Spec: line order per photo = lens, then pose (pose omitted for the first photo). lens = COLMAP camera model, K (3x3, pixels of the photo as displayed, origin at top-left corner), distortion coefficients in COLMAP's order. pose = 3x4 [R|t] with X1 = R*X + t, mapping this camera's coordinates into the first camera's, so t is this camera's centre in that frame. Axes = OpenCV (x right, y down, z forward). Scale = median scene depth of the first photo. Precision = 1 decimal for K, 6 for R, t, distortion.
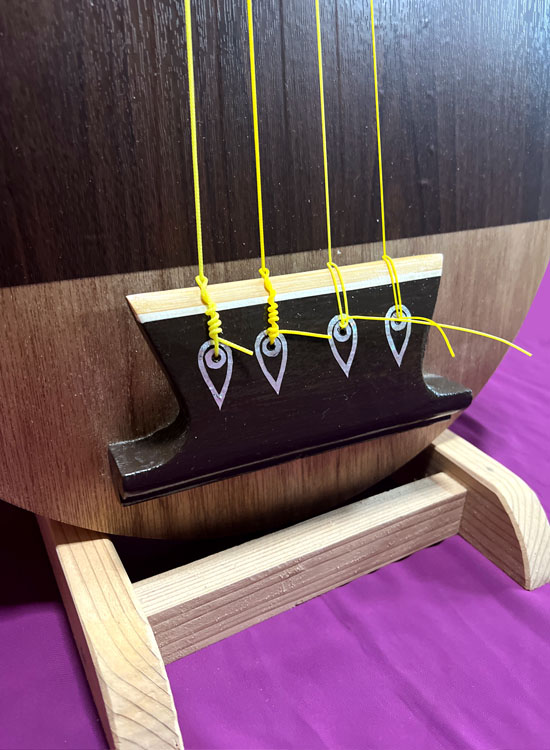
lens RADIAL K [[596.6, 0, 270.6], [0, 596.6, 370.3], [0, 0, 1]] dist [0.007466, -0.031383]
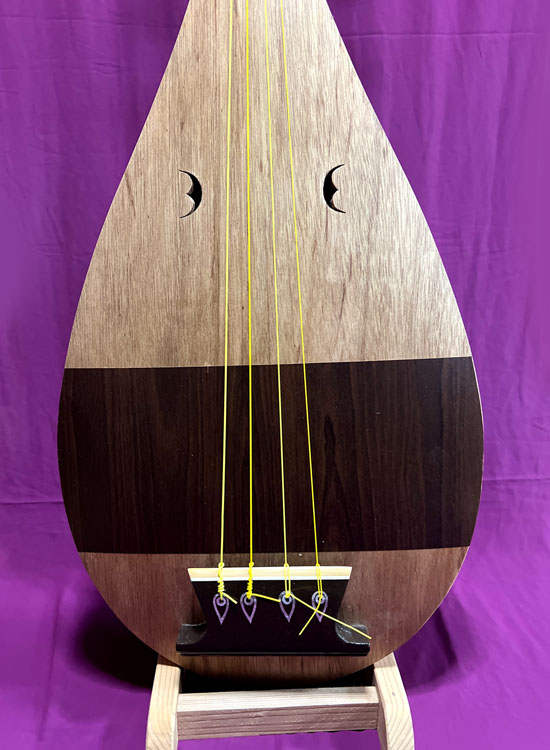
lens RADIAL K [[596.6, 0, 275.3], [0, 596.6, 364.3], [0, 0, 1]] dist [0.007466, -0.031383]
pose [[0.888507, 0.088217, -0.450304, 0.948797], [-0.165564, 0.976873, -0.135304, -0.576609], [0.427954, 0.194773, 0.882564, -0.996493]]
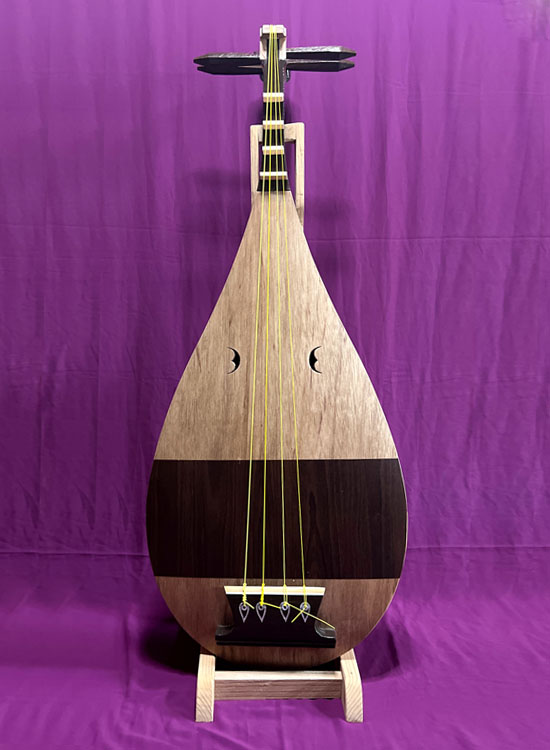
lens RADIAL K [[596.6, 0, 260.1], [0, 596.6, 367.9], [0, 0, 1]] dist [0.007466, -0.031383]
pose [[0.871314, 0.039062, -0.489169, 1.590322], [-0.191922, 0.944554, -0.266428, -0.416051], [0.451639, 0.326025, 0.830500, -2.276867]]
